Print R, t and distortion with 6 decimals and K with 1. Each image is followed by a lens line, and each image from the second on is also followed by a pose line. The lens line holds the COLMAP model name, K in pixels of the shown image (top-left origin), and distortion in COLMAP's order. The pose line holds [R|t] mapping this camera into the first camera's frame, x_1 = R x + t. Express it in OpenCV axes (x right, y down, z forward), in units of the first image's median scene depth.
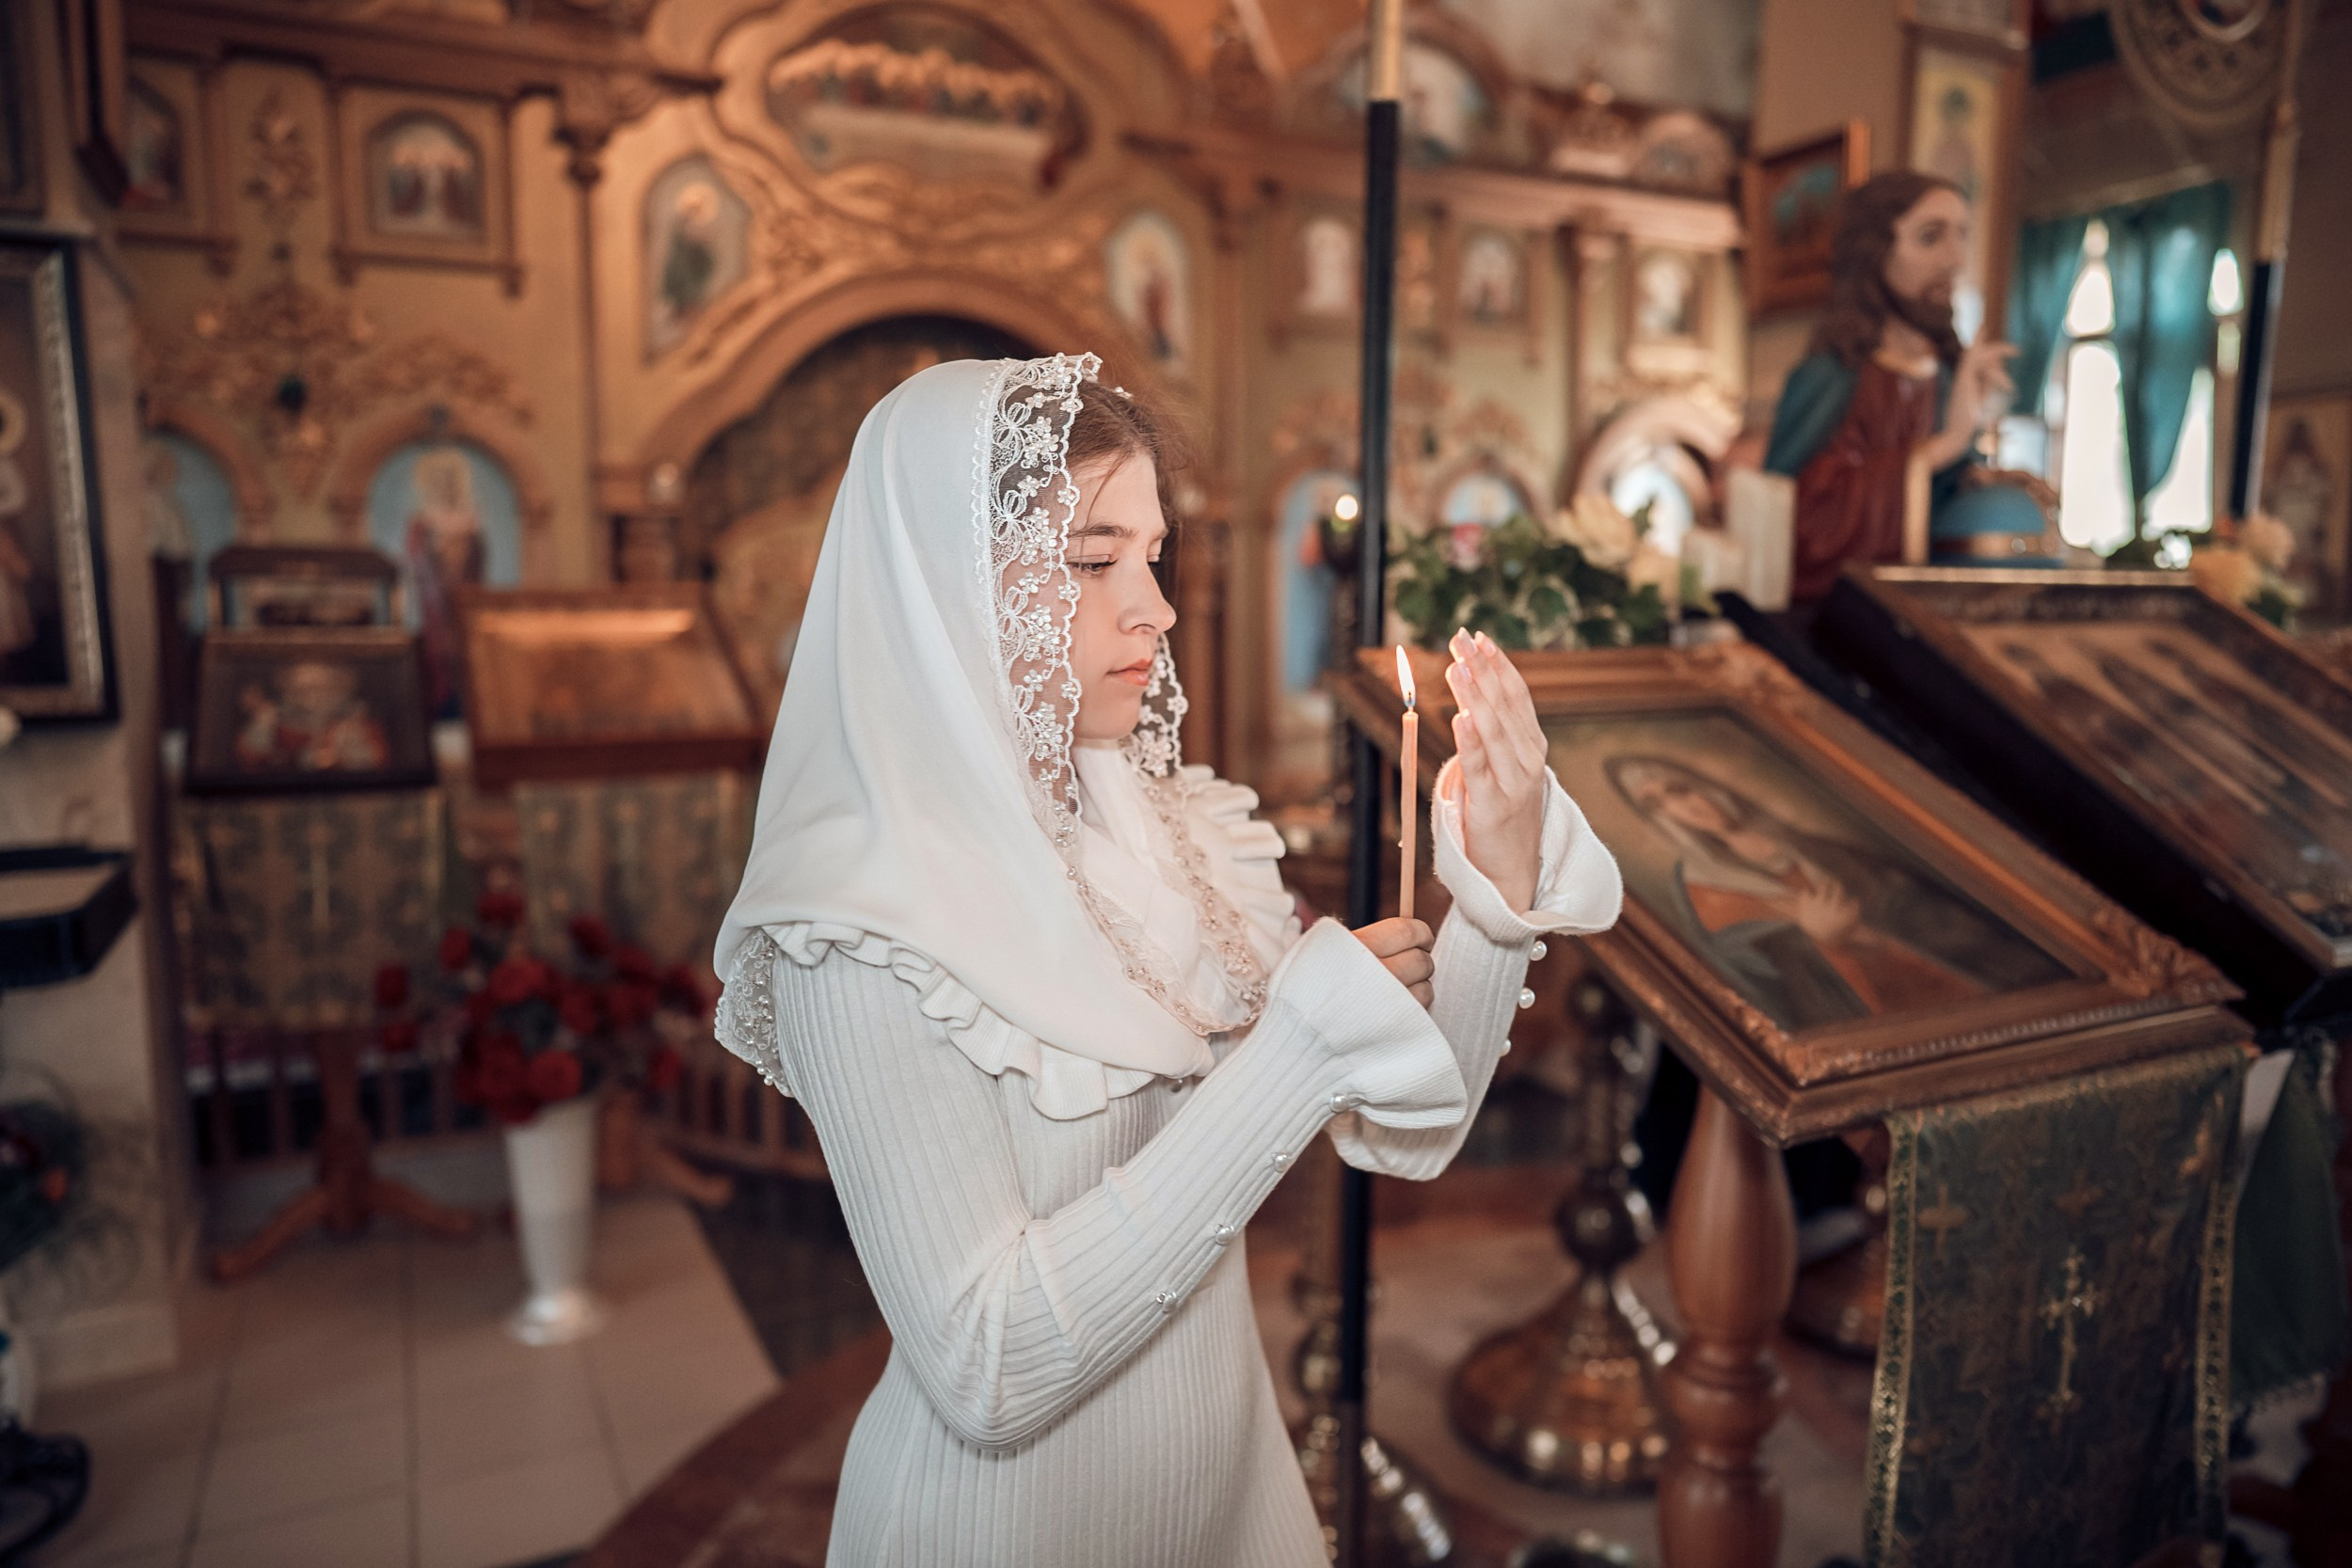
lens RADIAL K [[1666.8, 0, 1170.0], [0, 1666.8, 723.3], [0, 0, 1]] dist [-0.035186, 0.034900]
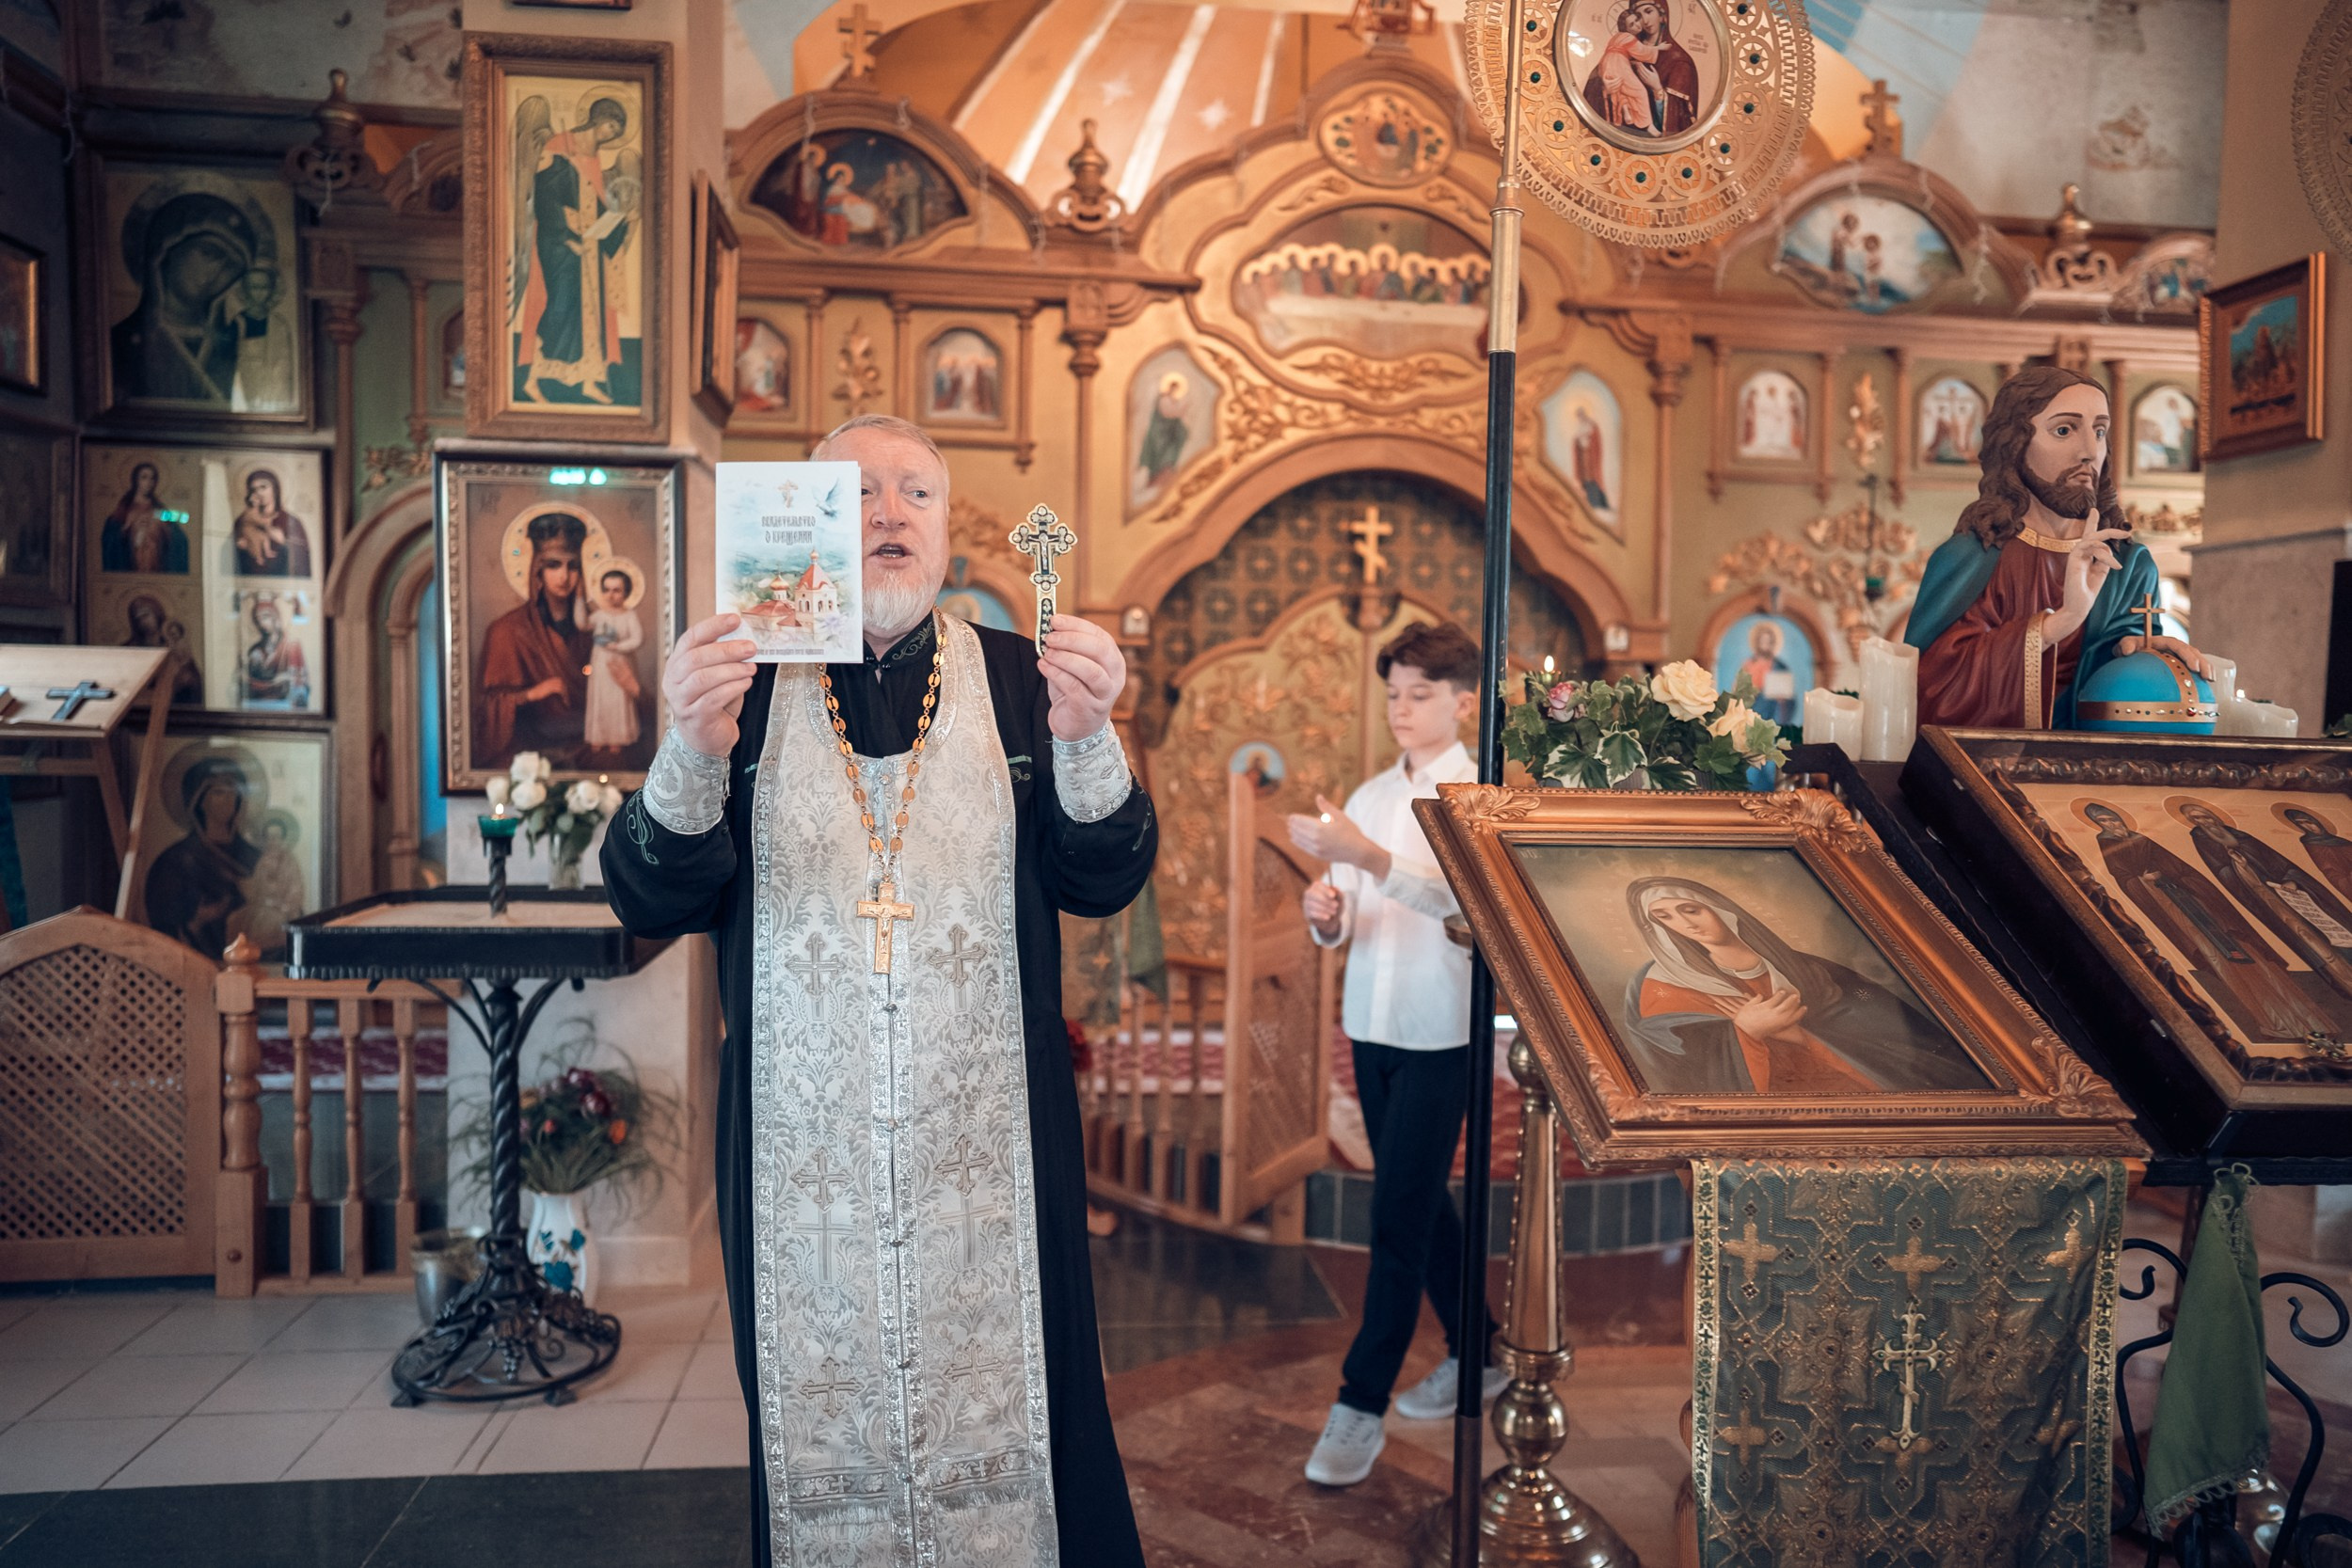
lens RADIAL K [[1681.7, 0, 1115.3], [0, 1681.7, 677.4], [0, 0, 1]] dist [-0.047845, 0.039271]
pose [[0.929332, 0.018698, -0.368771, 0.127862], [-0.055241, 0.994518, -0.088788, 0.001176], [0.365089, 0.102885, 0.925270, -0.105654]]
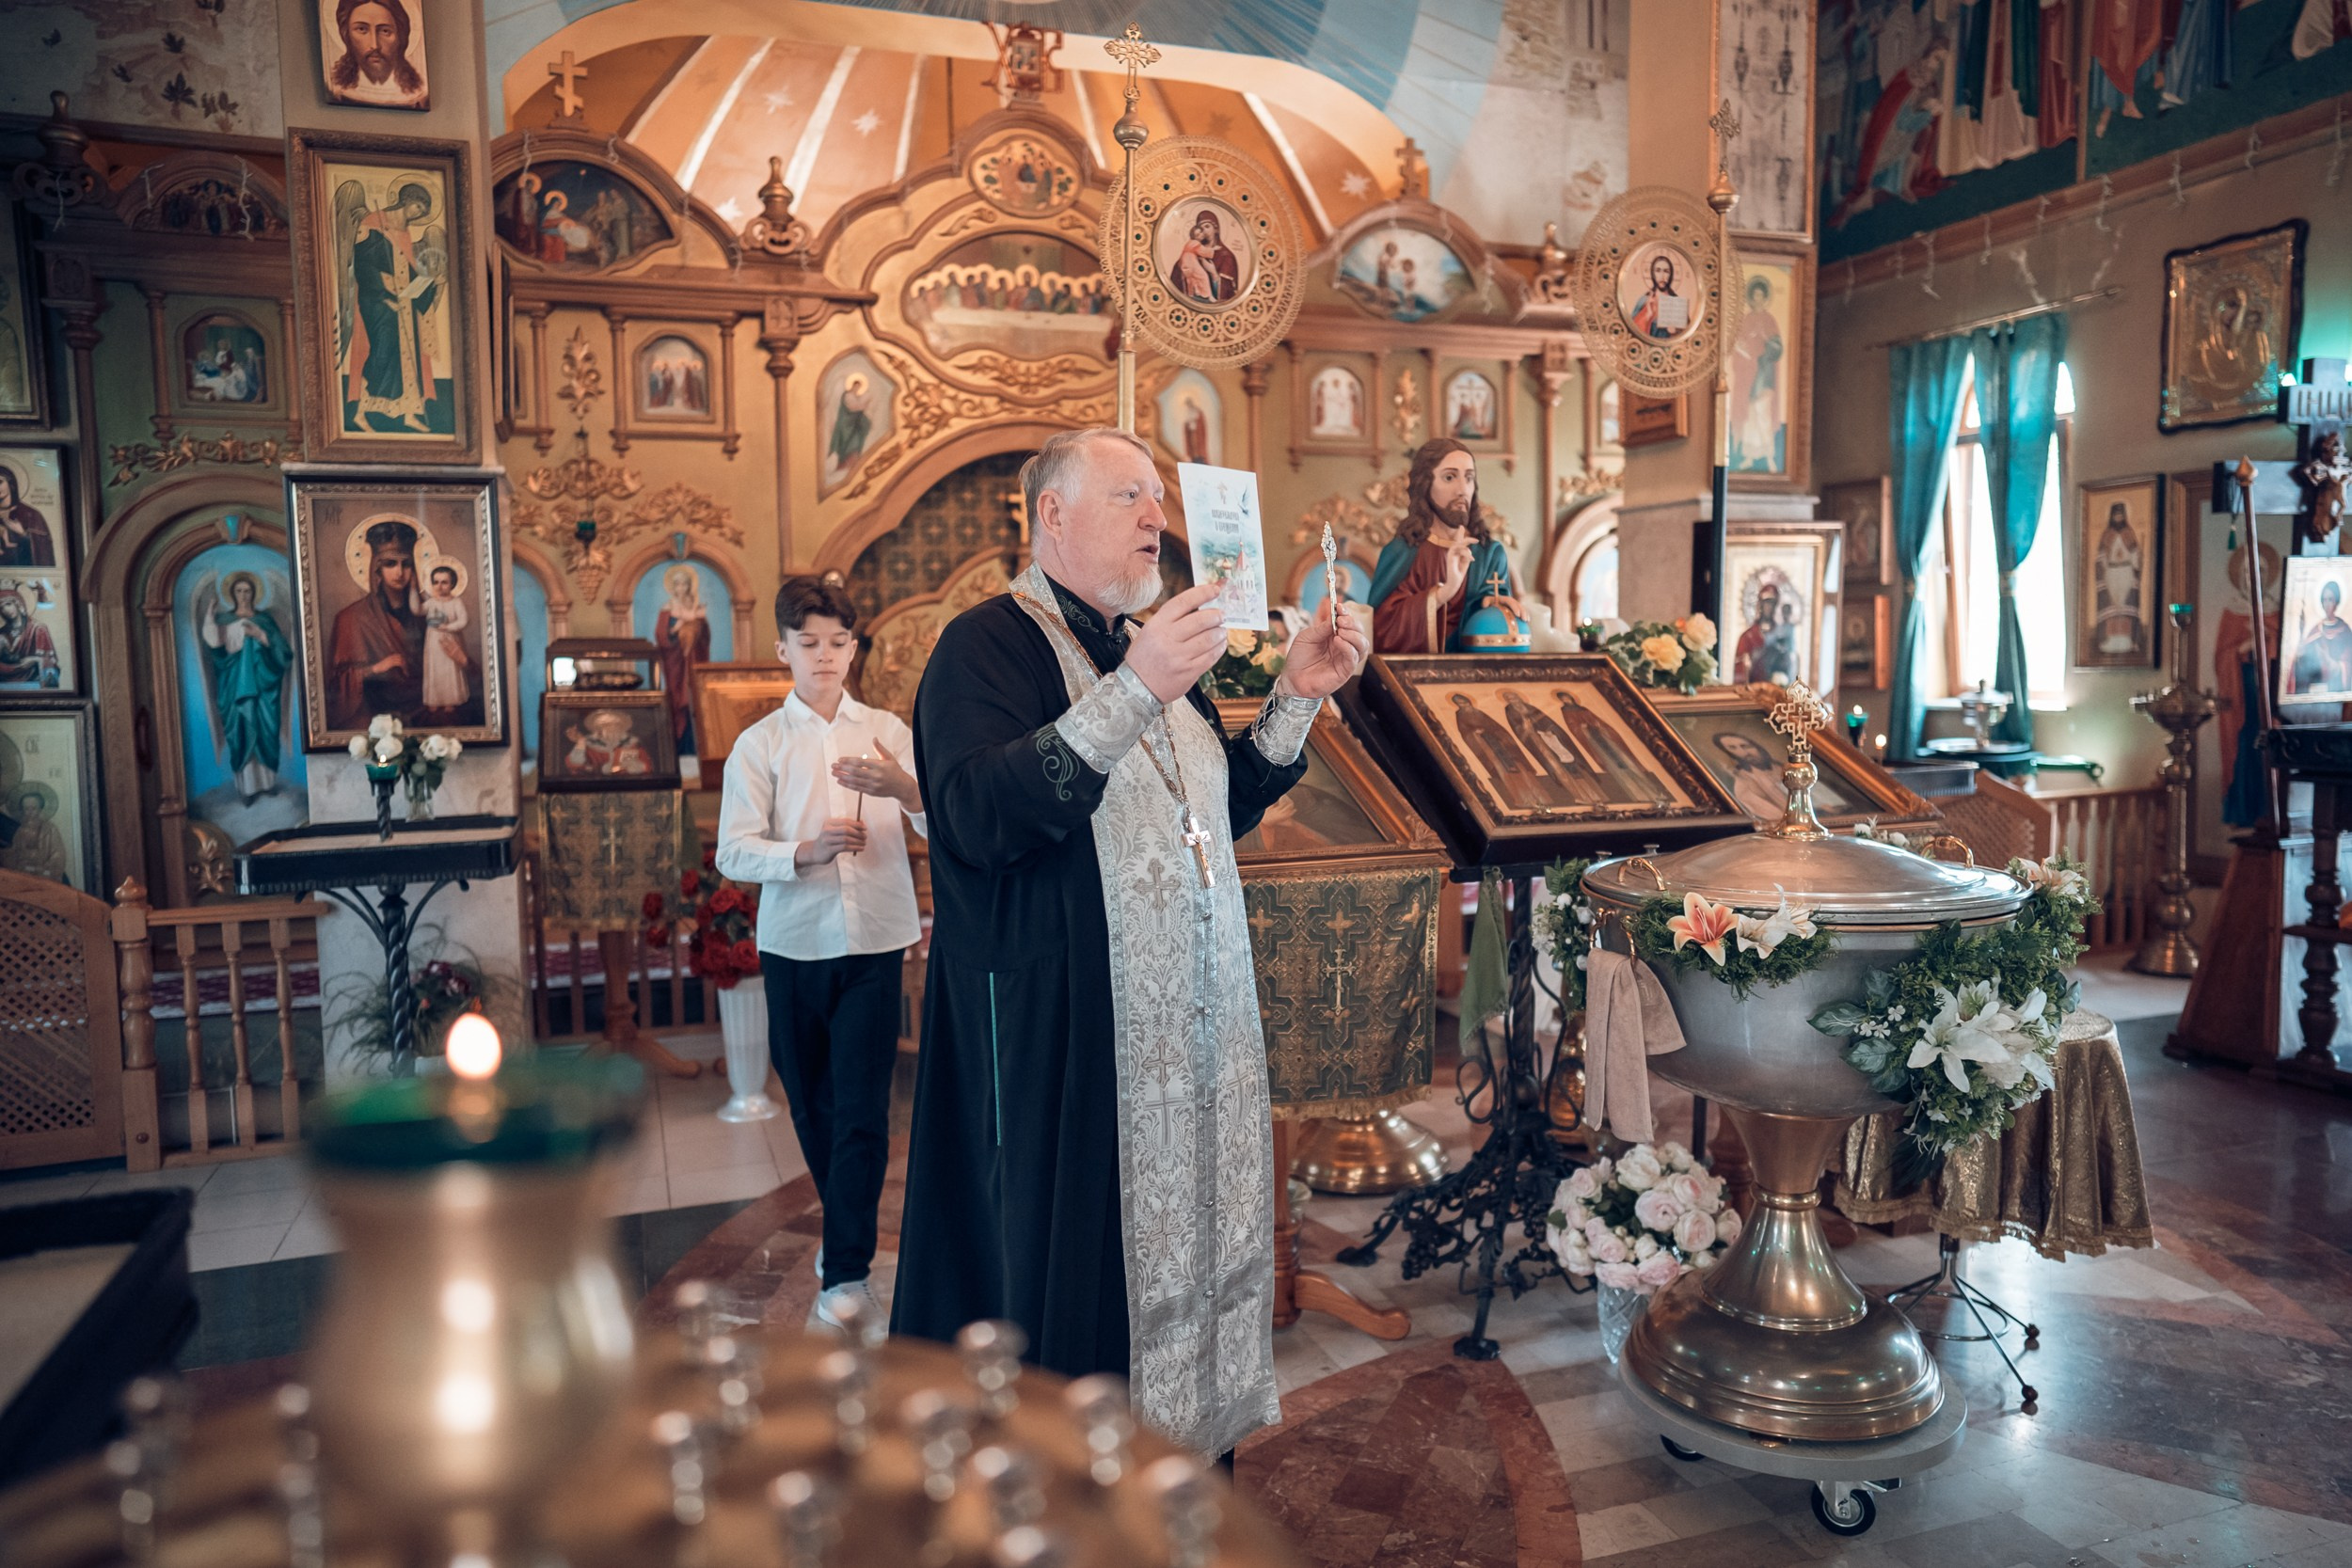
lens RADIAL K [[1781.7, 0, 1182.1], [0, 1781.7, 644.2], [0, 0, 1]] dist [-0.047681, -0.001696]
pose [[0.991886, -0.012912, -0.126474, 0.186949], [0.003577, 0.997270, -0.073757, 0.019940], [0.127081, 0.072706, 0.989224, -0.466976]]
